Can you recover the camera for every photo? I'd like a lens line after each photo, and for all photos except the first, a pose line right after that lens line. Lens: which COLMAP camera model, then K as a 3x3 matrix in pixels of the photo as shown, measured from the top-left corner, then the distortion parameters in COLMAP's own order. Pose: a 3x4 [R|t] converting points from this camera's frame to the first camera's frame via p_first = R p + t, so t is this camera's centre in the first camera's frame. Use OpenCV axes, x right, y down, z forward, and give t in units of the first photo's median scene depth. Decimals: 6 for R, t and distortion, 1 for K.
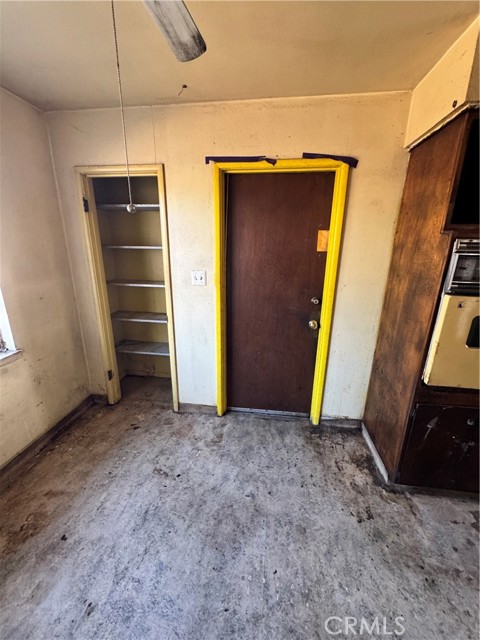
lens RADIAL K [[256.1, 0, 241.2], [0, 256.1, 320.6], [0, 0, 1]] dist [-0.003164, -0.000023]
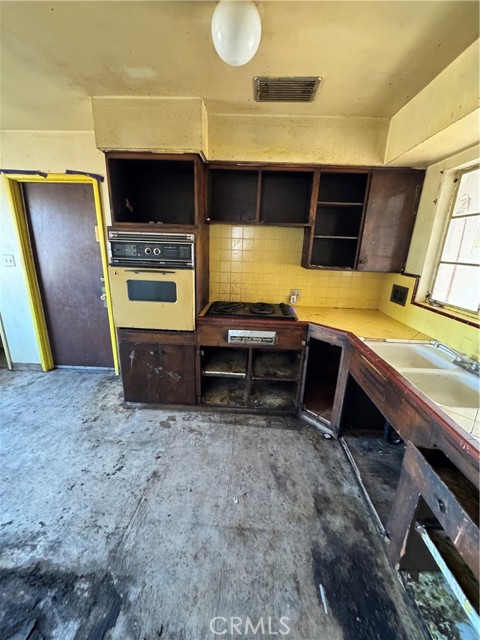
lens RADIAL K [[256.1, 0, 238.2], [0, 256.1, 318.9], [0, 0, 1]] dist [-0.003164, -0.000023]
pose [[0.995899, -0.006488, 0.090235, 0.878391], [0.006612, 0.999978, -0.001069, 0.139386], [-0.090226, 0.001661, 0.995920, -0.396773]]
